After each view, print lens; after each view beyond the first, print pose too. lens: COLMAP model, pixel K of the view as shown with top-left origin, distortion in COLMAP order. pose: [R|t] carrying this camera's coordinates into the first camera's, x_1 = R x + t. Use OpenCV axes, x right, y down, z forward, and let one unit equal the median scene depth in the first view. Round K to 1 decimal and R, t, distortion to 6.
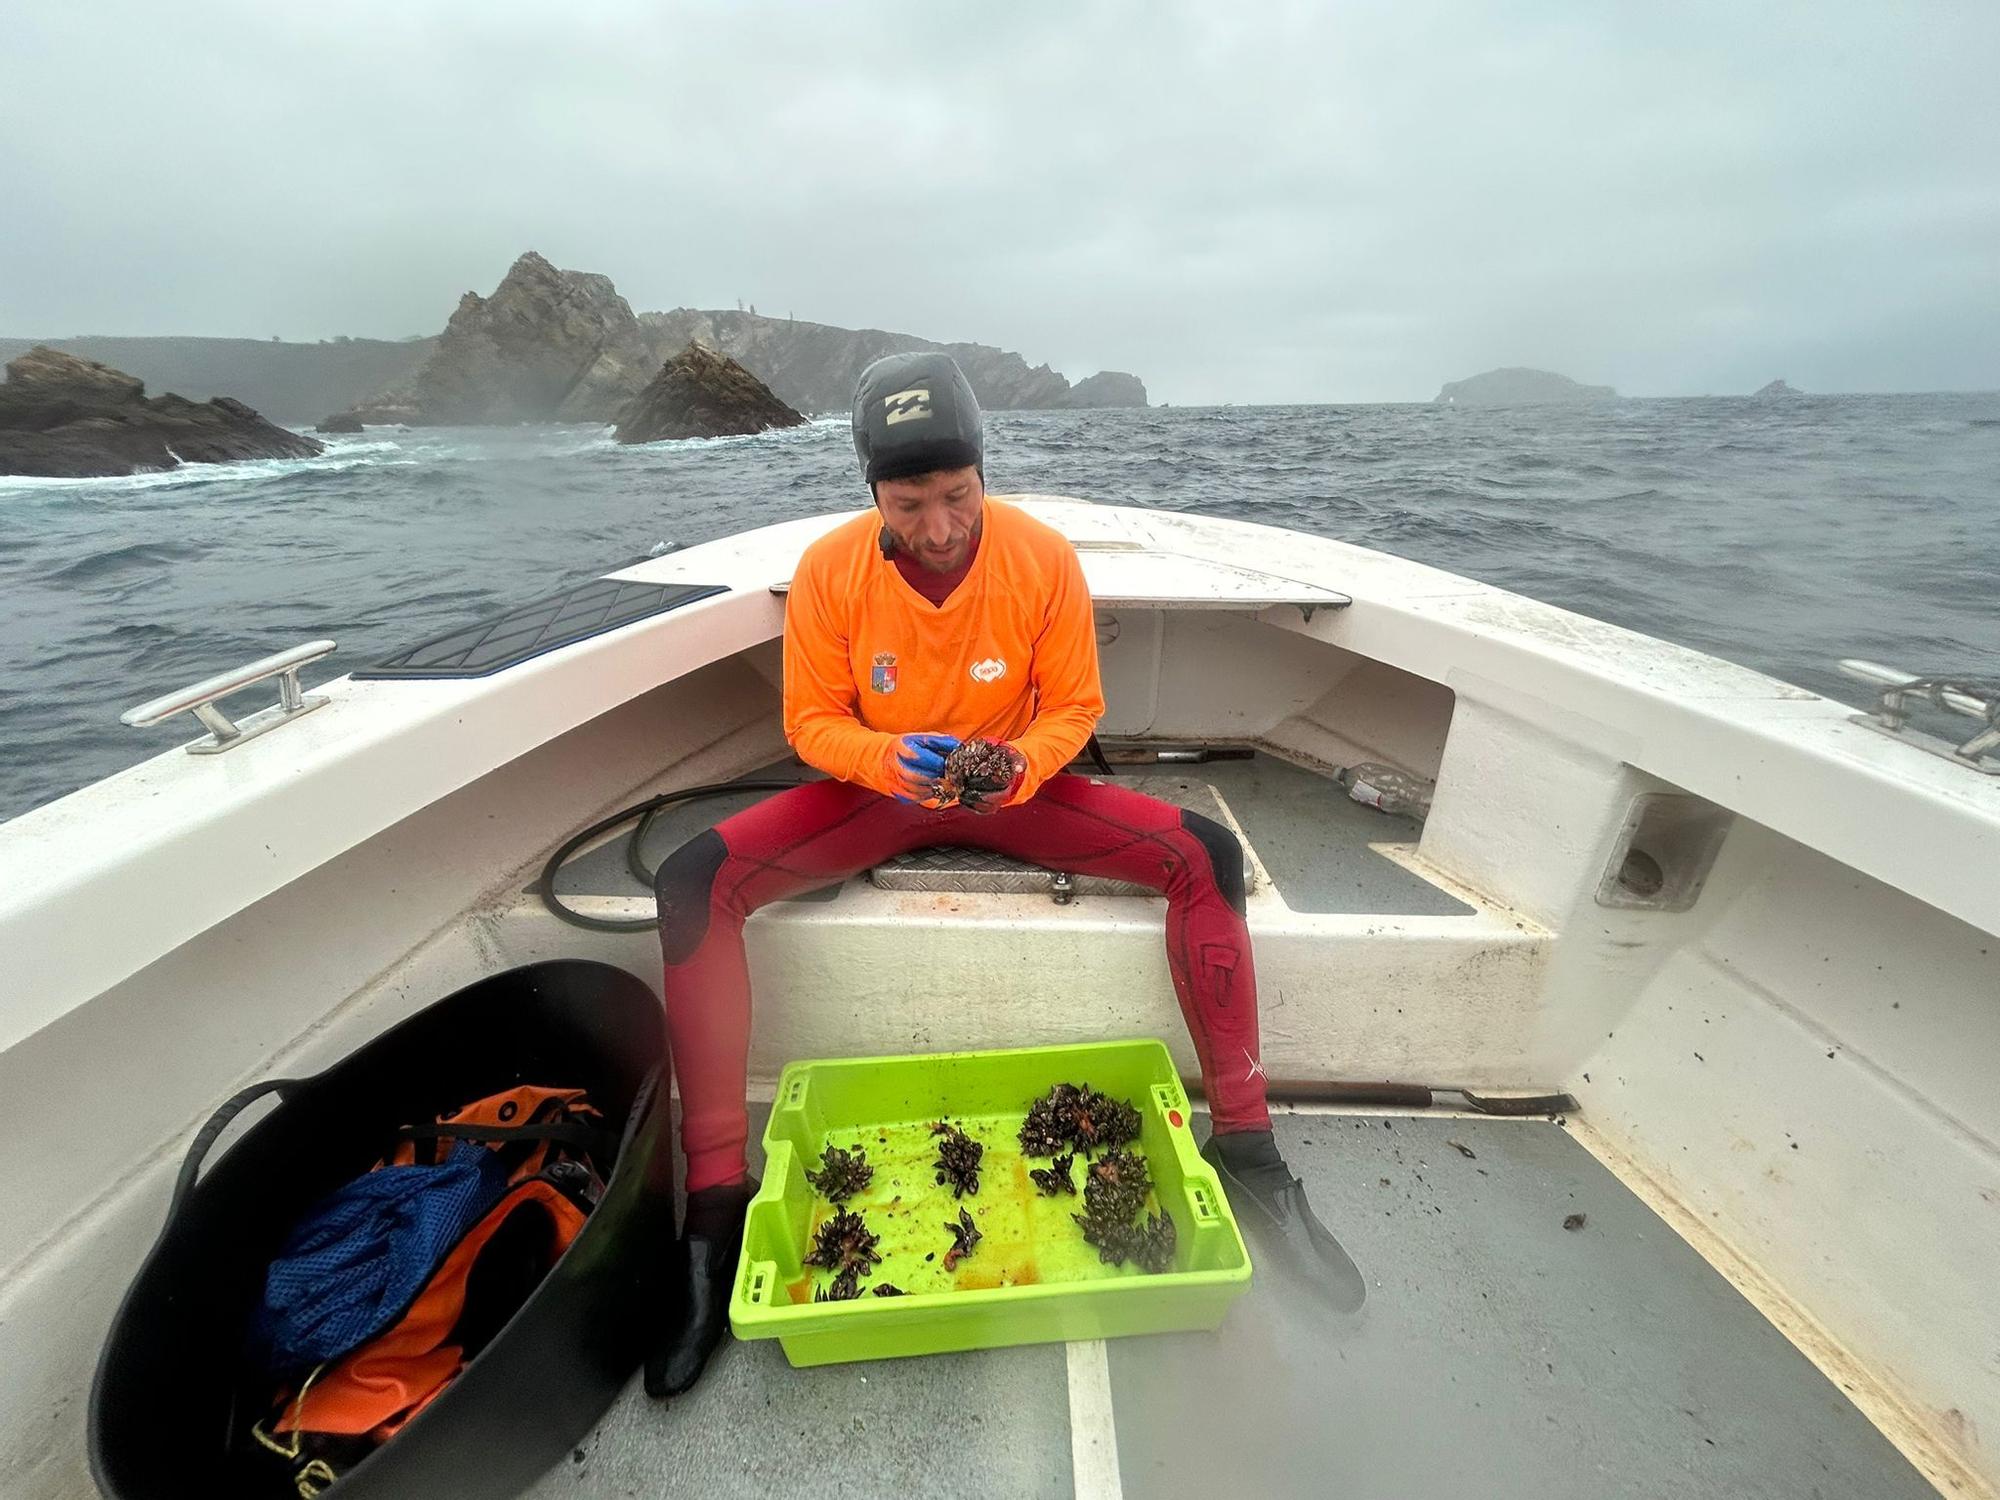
lens RADIAL K [[799.7, 0, 1003.9], [0, 799.7, 748.6], [0, 0, 1]] dist [0.002194, 0.000360]
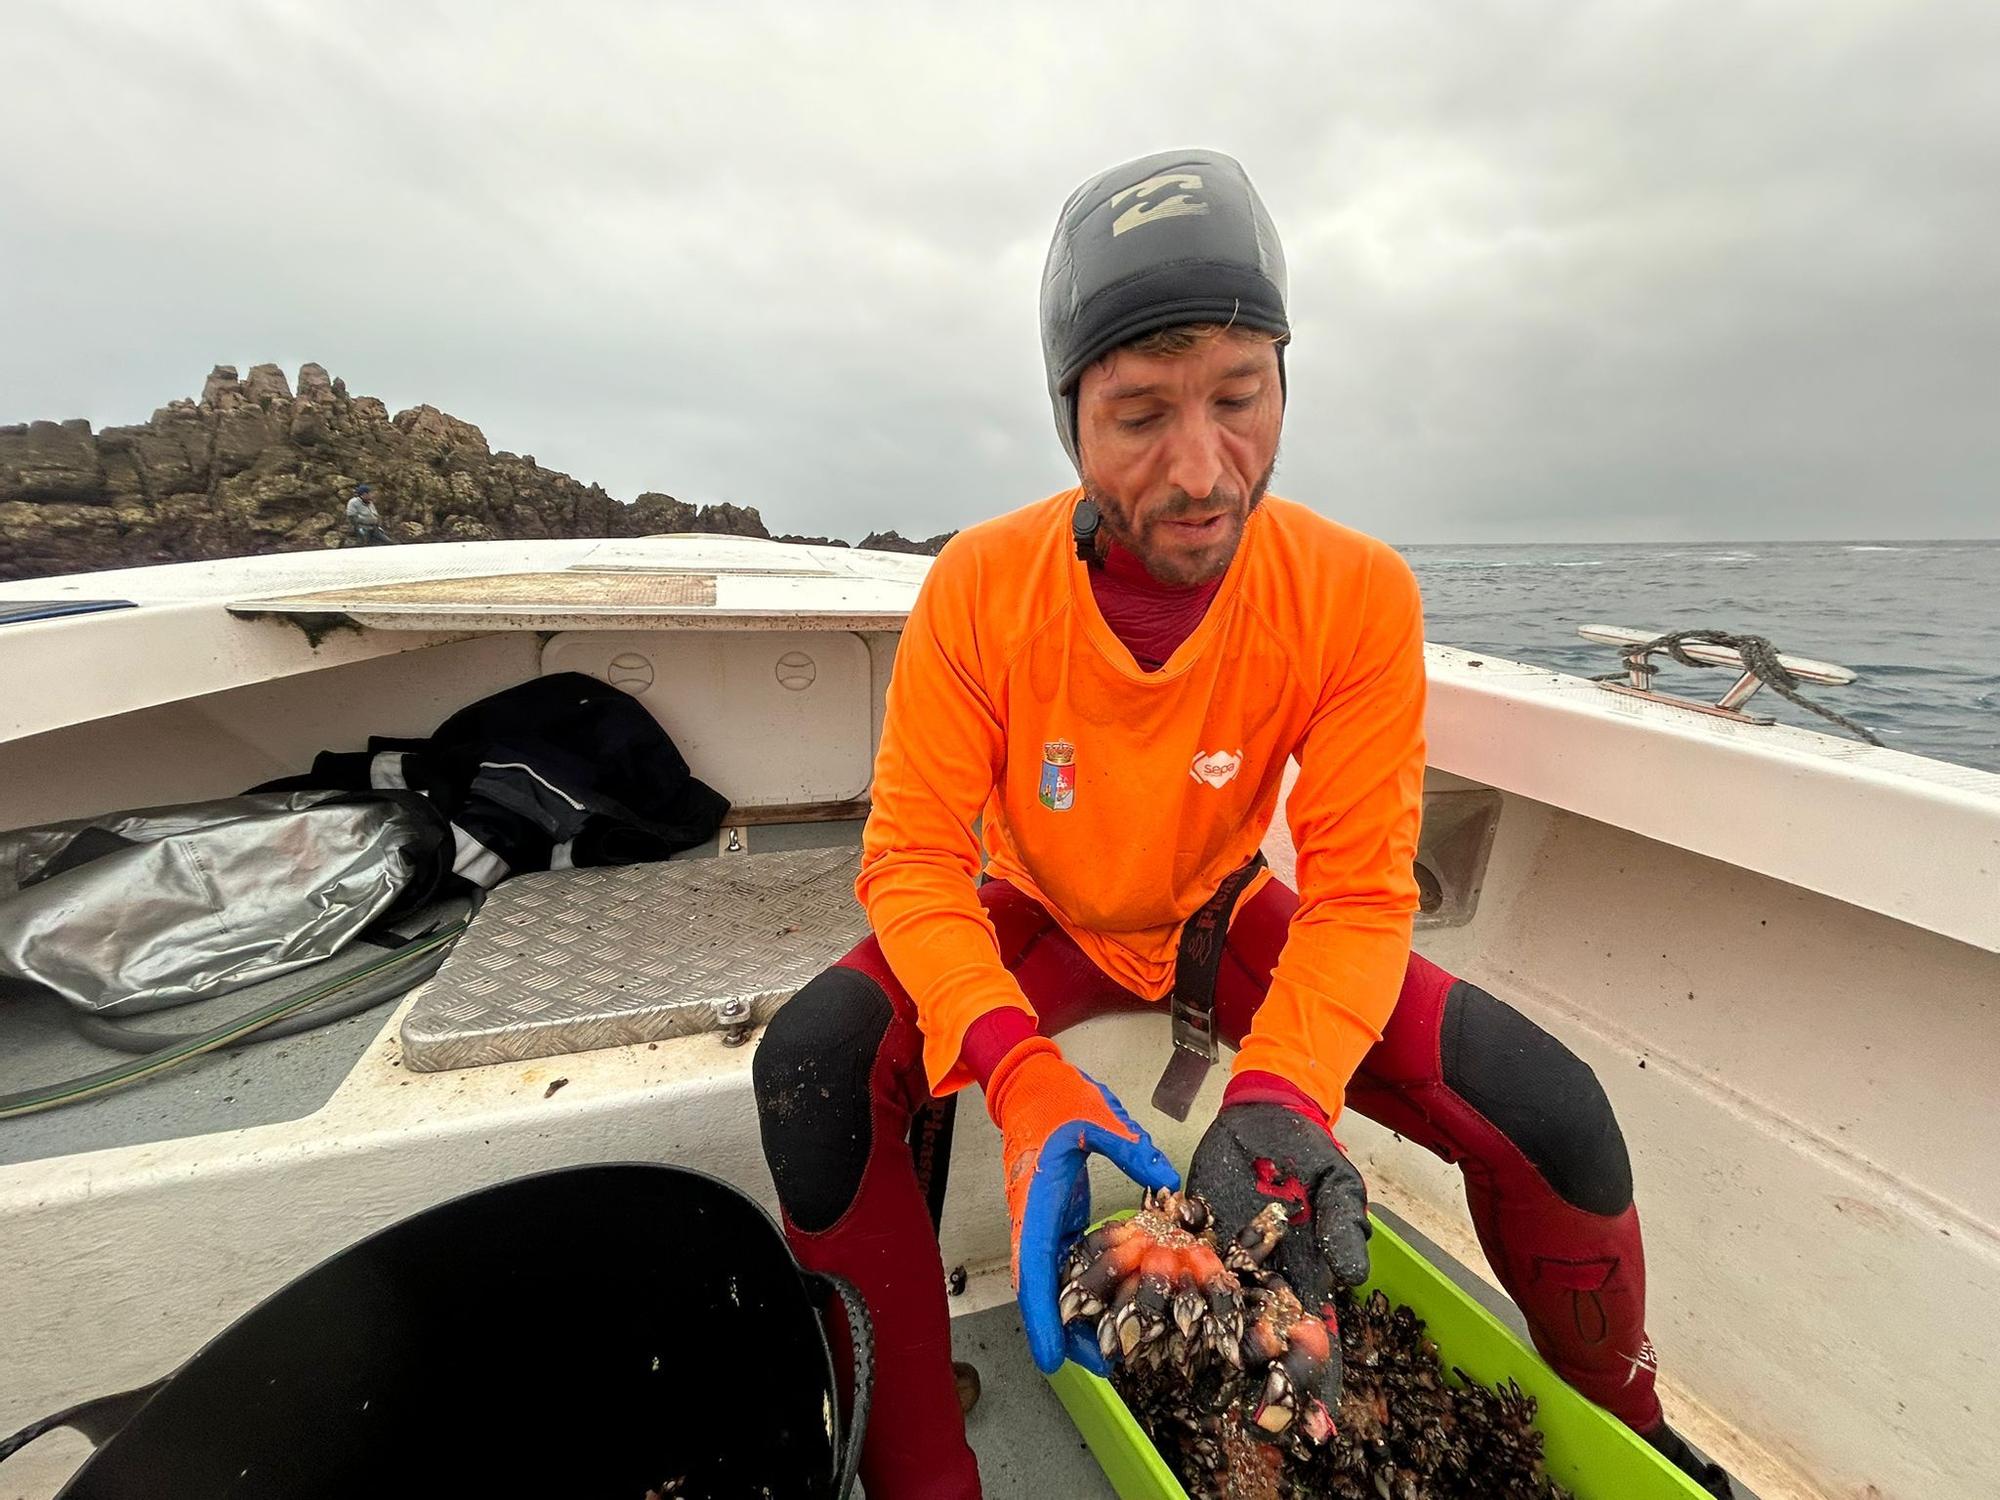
lens RADIAL K [[798.9, 0, 1002.1], [0, 798.9, 743.8], [0, 0, 1]] dist [-0.000149, 0.000249]
pose [[0.944400, -0.068479, 0.321588, 0.088032], [0.104417, 0.989904, -0.095847, 0.035695], [-0.311778, 0.124097, 0.942016, 0.288724]]
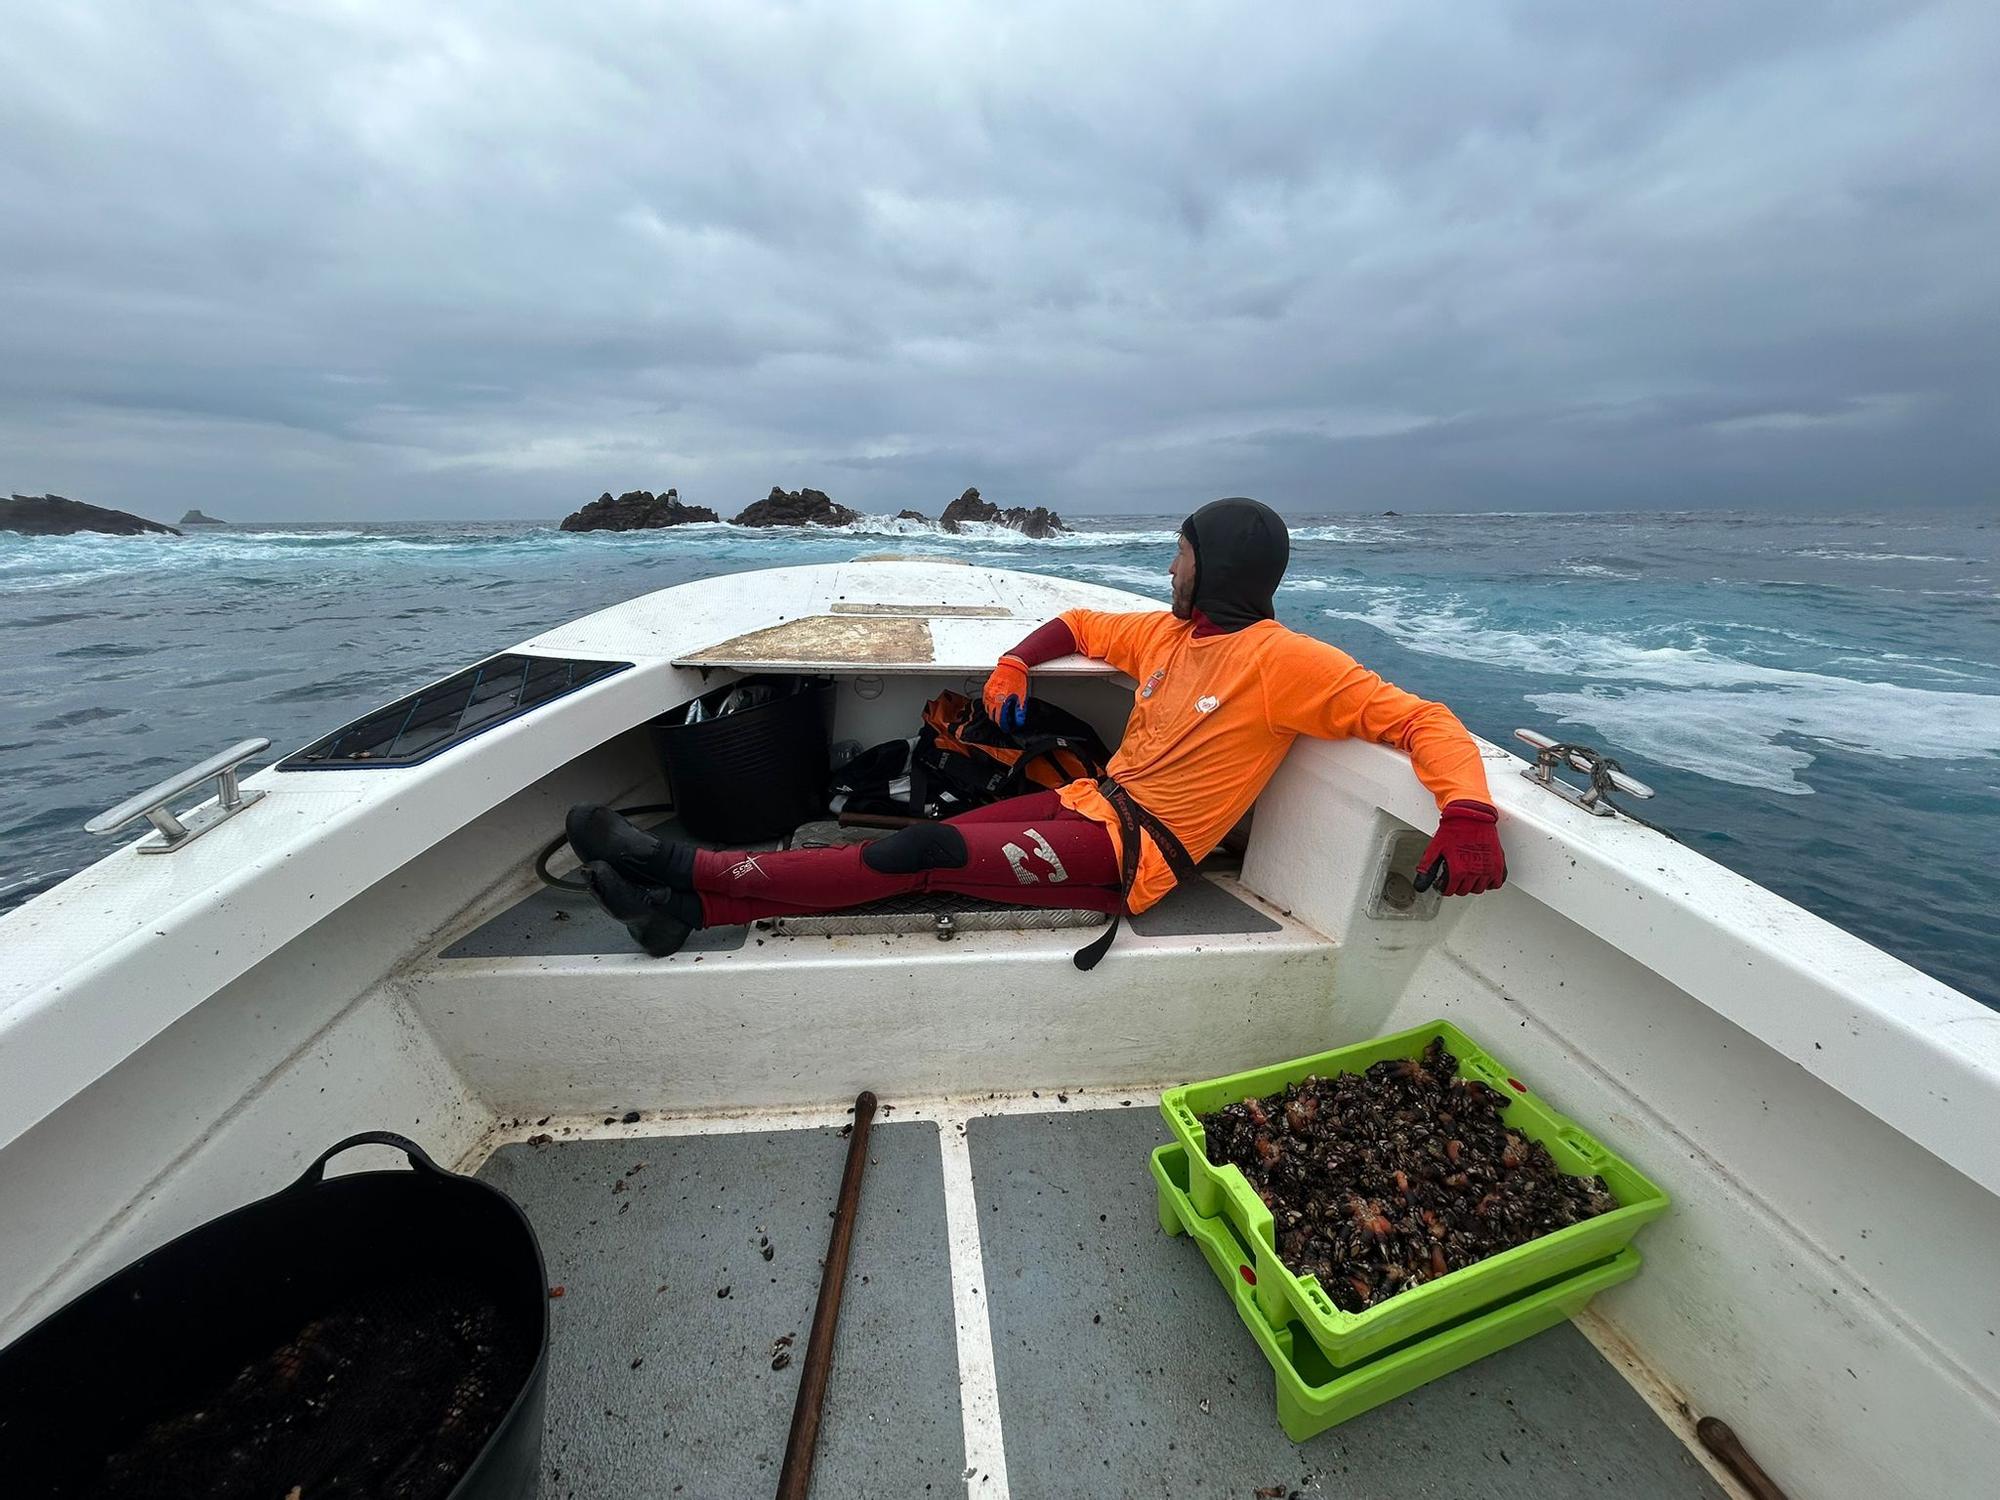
lens RADIAL K [[795.1, 0, 1003.2], [0, 795.1, 746.8], [0, 0, 1]] dist [-0.002937, 0.000052]
pose [[0.990045, -0.022323, 0.138971, 0.002124], [0.026128, 0.999330, -0.025614, -0.055903], [-0.138307, 0.028990, 0.989965, -0.164064]]
